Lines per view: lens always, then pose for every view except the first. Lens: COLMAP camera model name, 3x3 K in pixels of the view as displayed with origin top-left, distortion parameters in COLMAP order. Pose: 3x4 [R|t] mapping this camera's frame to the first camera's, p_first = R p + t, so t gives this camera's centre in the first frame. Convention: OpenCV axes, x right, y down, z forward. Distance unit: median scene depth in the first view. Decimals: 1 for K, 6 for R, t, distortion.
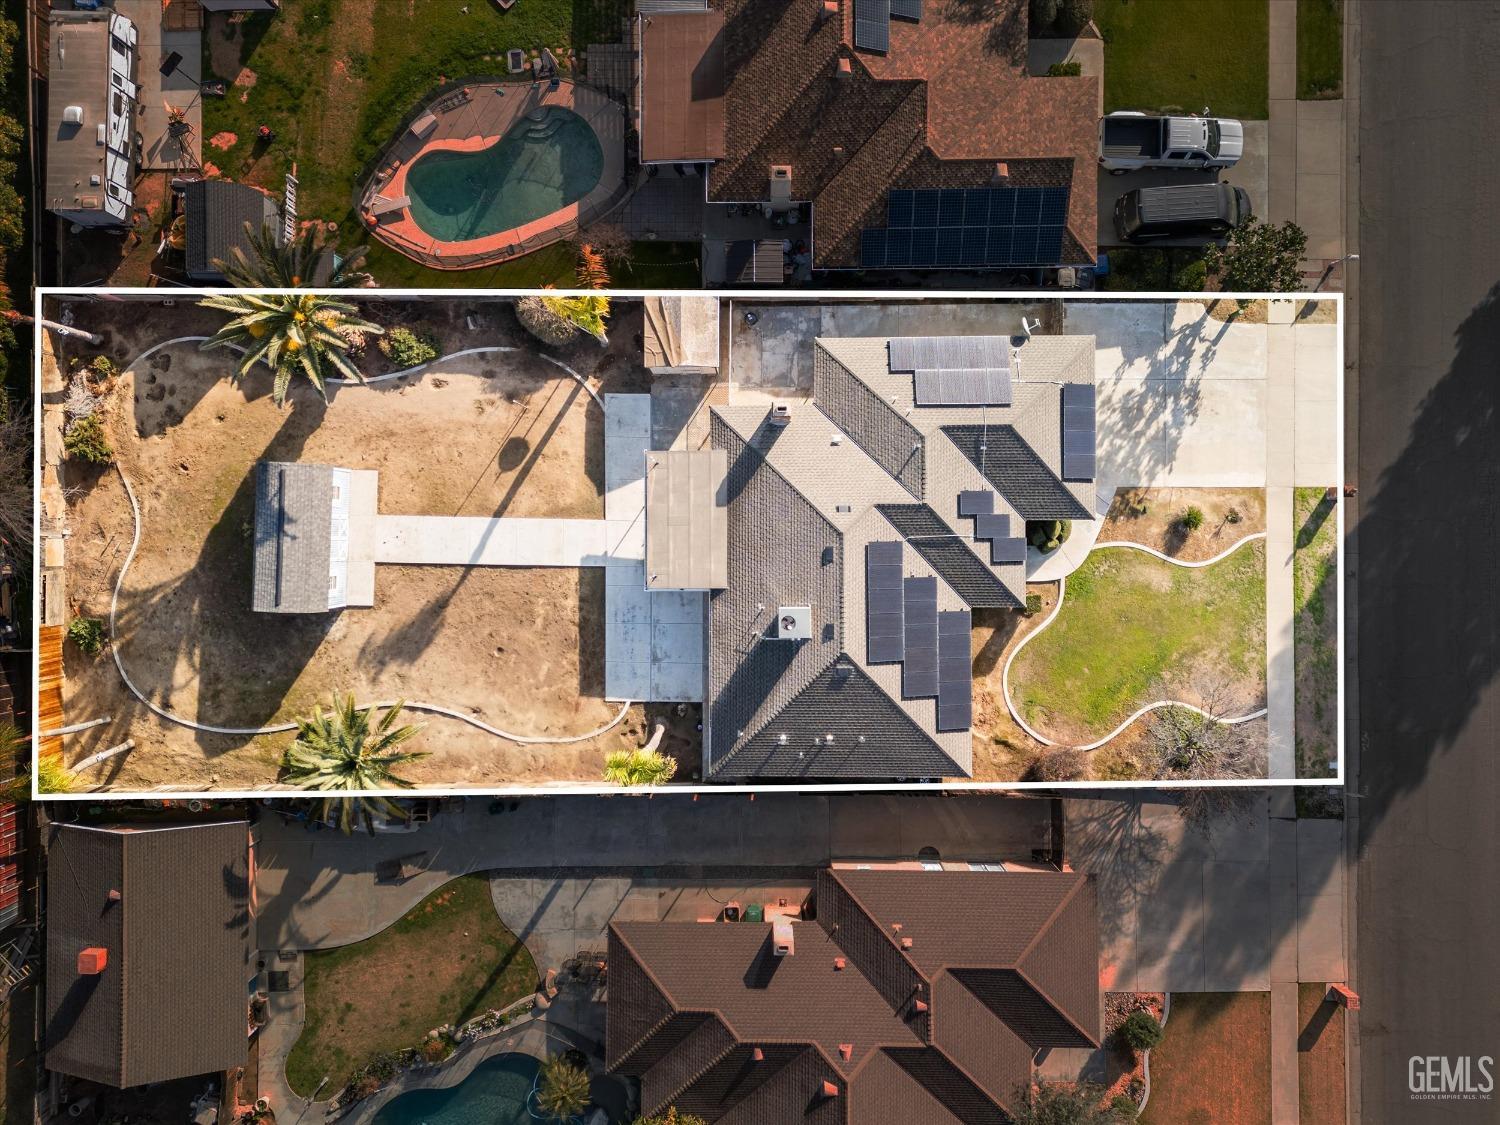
lens RADIAL K [[1070.3, 0, 754.1], [0, 1070.3, 543.2], [0, 0, 1]] dist [0.057274, -0.001677]
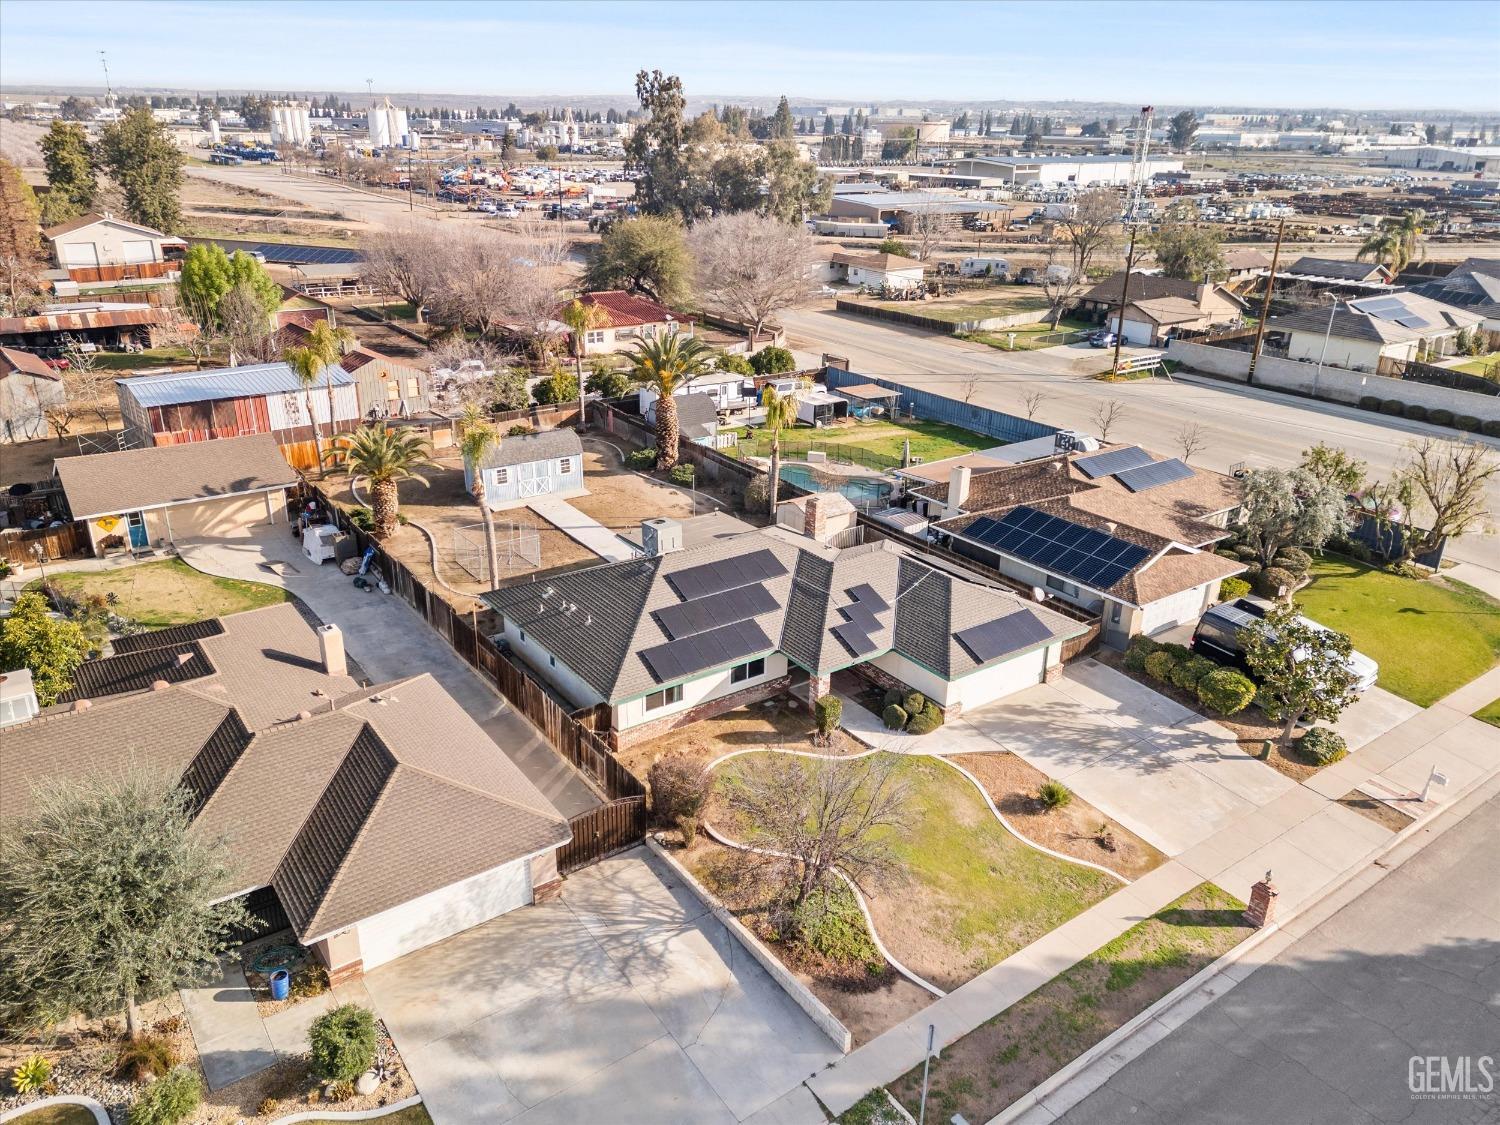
lens RADIAL K [[1070.3, 0, 754.1], [0, 1070.3, 543.2], [0, 0, 1]] dist [0.057274, -0.001677]
pose [[0.584636, 0.333893, -0.739403, 0.772119], [-0.811006, 0.216145, -0.543646, 0.510119], [-0.021701, 0.917495, 0.397155, 0.542807]]
